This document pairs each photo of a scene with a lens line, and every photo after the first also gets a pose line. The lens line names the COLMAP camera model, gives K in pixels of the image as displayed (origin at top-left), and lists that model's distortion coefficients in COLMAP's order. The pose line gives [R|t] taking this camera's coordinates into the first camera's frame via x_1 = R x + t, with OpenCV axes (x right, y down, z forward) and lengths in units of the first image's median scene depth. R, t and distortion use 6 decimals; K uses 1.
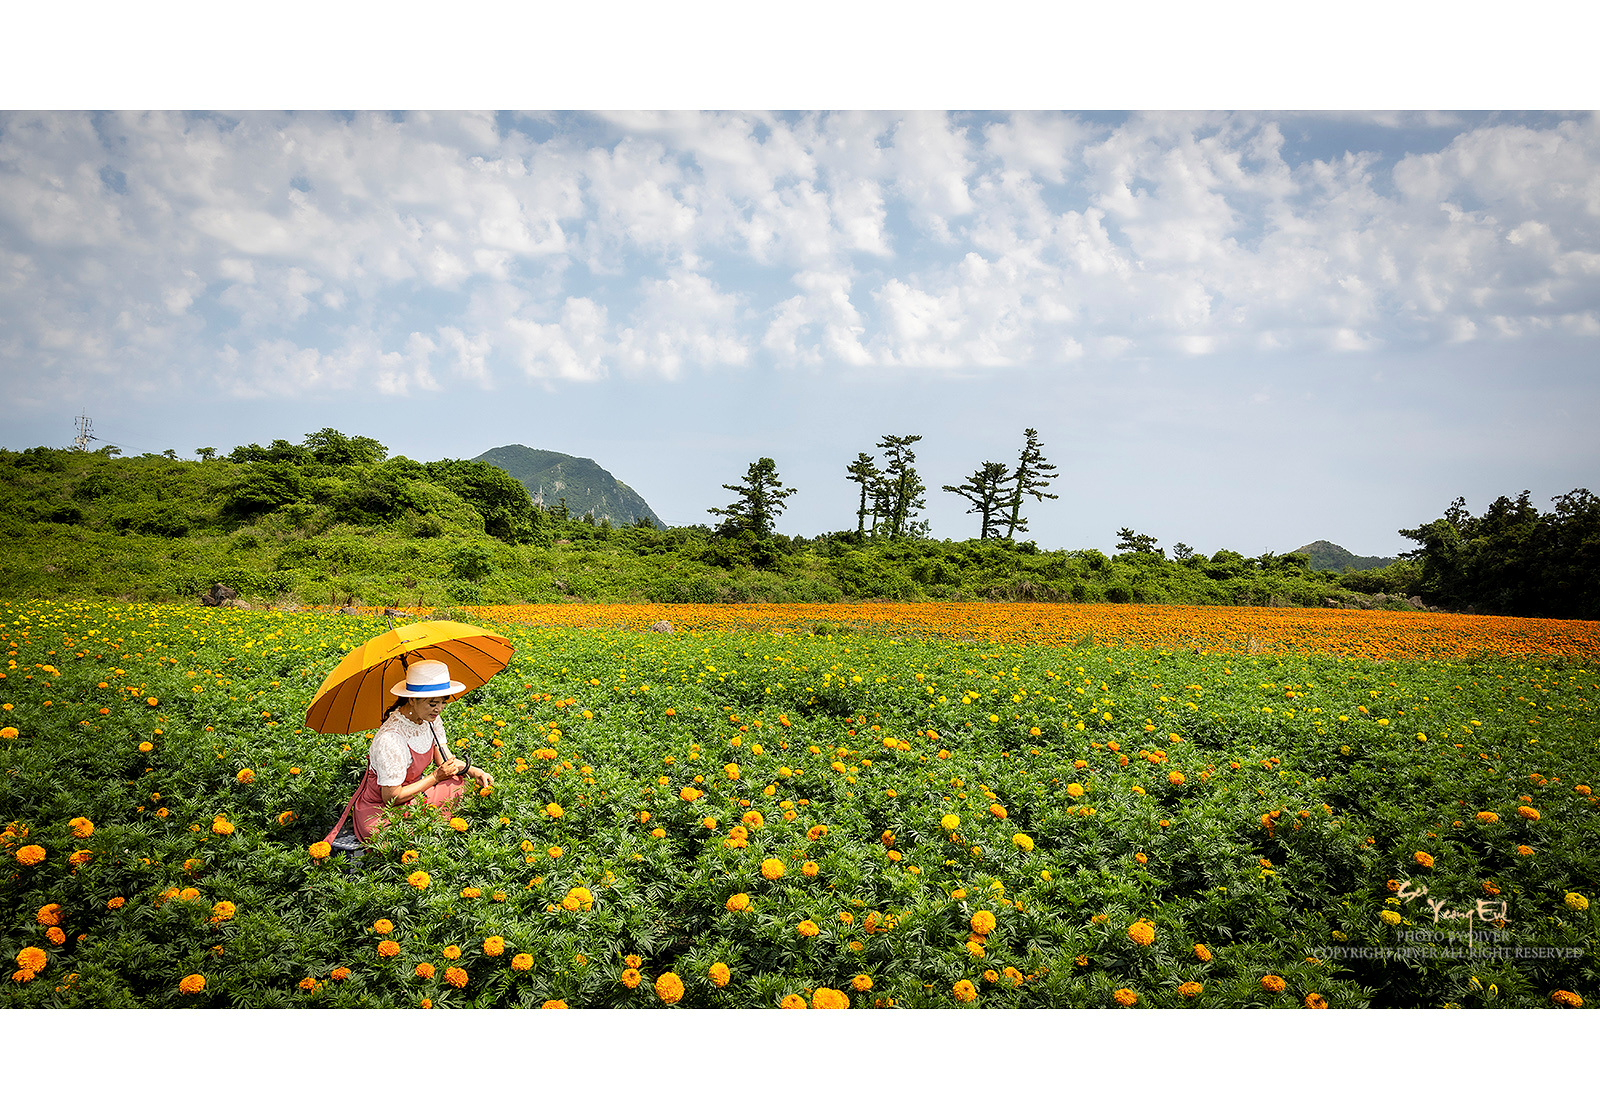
lens RADIAL K [[1112.5, 0, 789.0], [0, 1112.5, 564.2], [0, 0, 1]] dist [-0.018391, -0.002387]
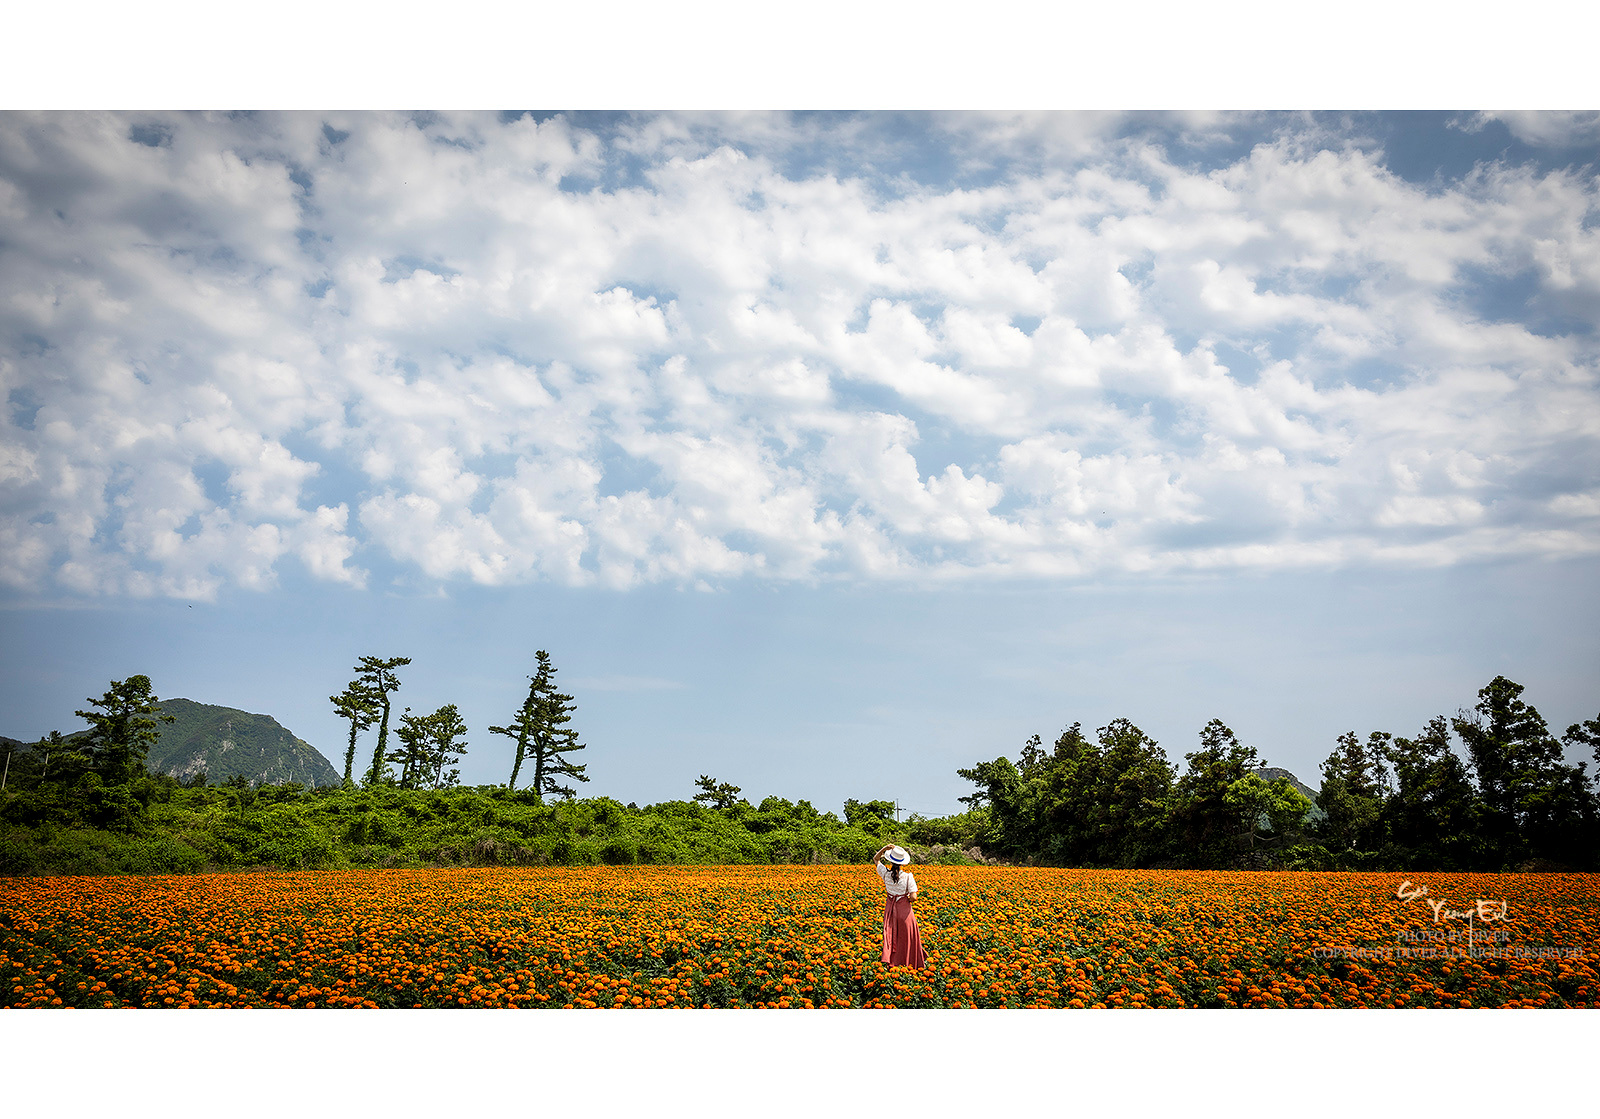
lens RADIAL K [[1131.0, 0, 800.0], [0, 1131.0, 559.5], [0, 0, 1]] dist [-0.018328, -0.002667]
pose [[0.968155, 0.038707, 0.247342, 0.199470], [0.019783, 0.973058, -0.229711, 0.009878], [-0.249569, 0.227289, 0.941305, 0.146703]]
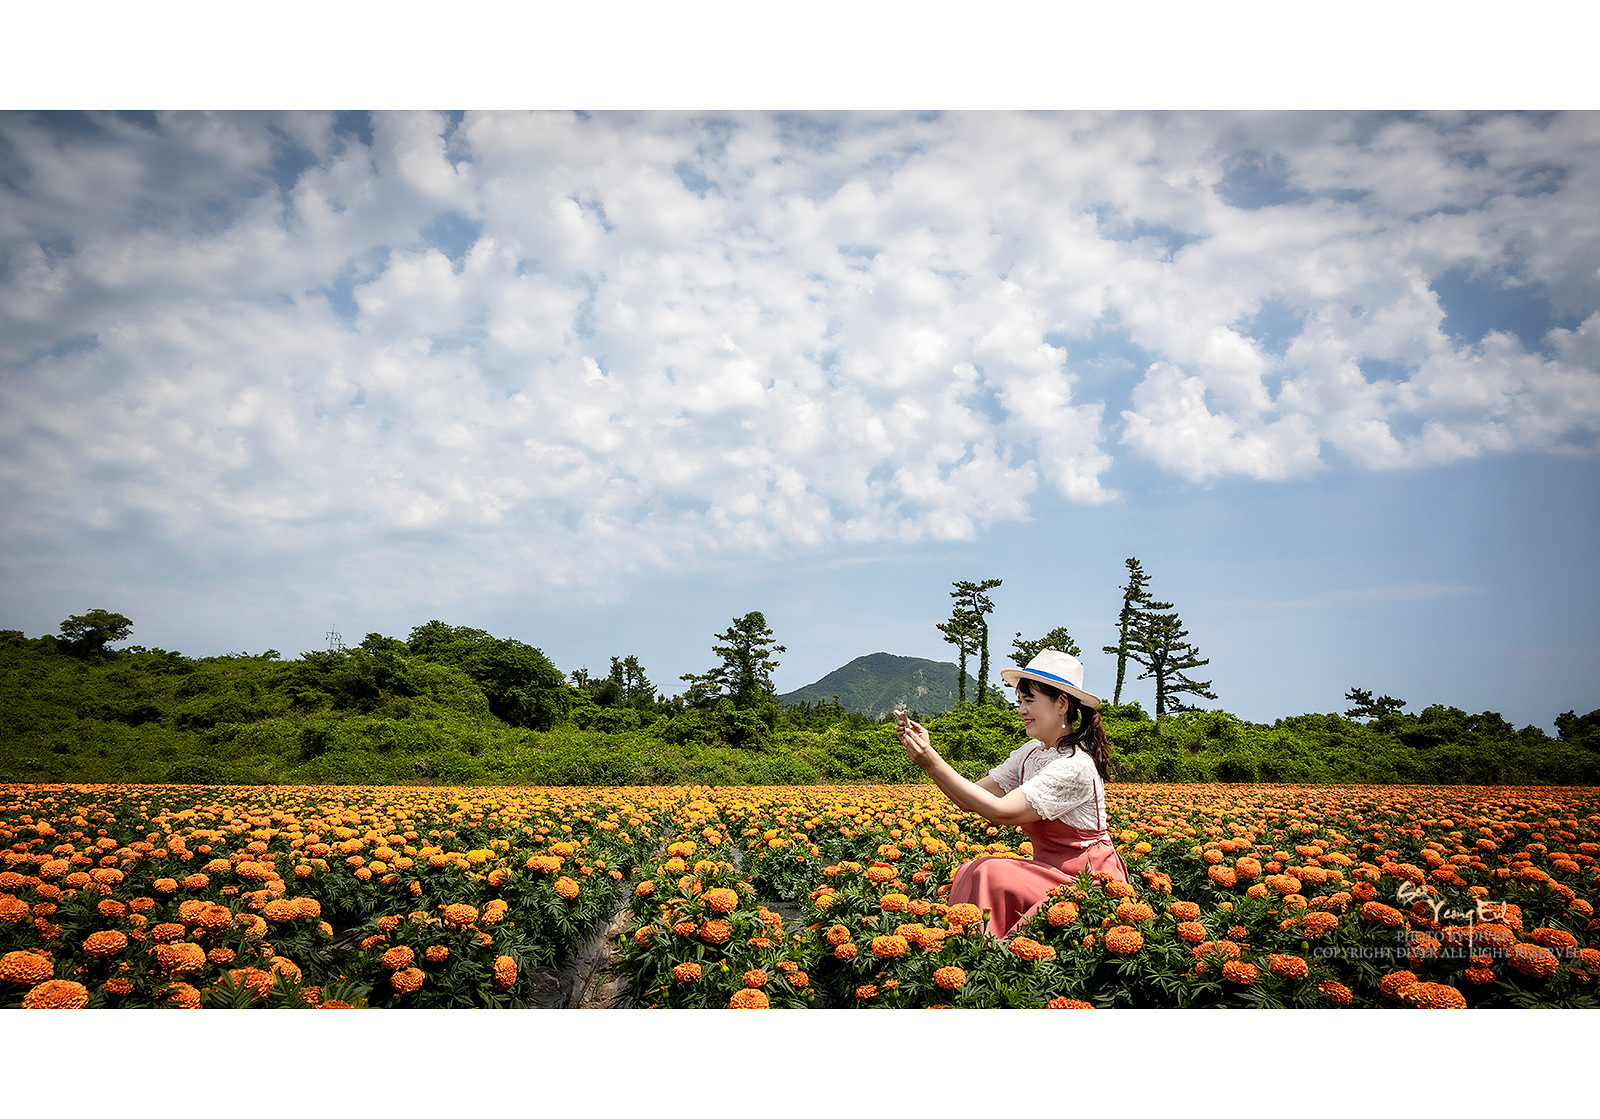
lens RADIAL K [[1093.0, 0, 788.8], [0, 1093.0, 559.6], [0, 0, 1]] dist [-0.006902, 0.000915]
pose [[0.943507, -0.081998, -0.321046, 0.244418], [0.020193, 0.981325, -0.191295, 0.021065], [0.330737, 0.174006, 0.927543, 0.220556]]
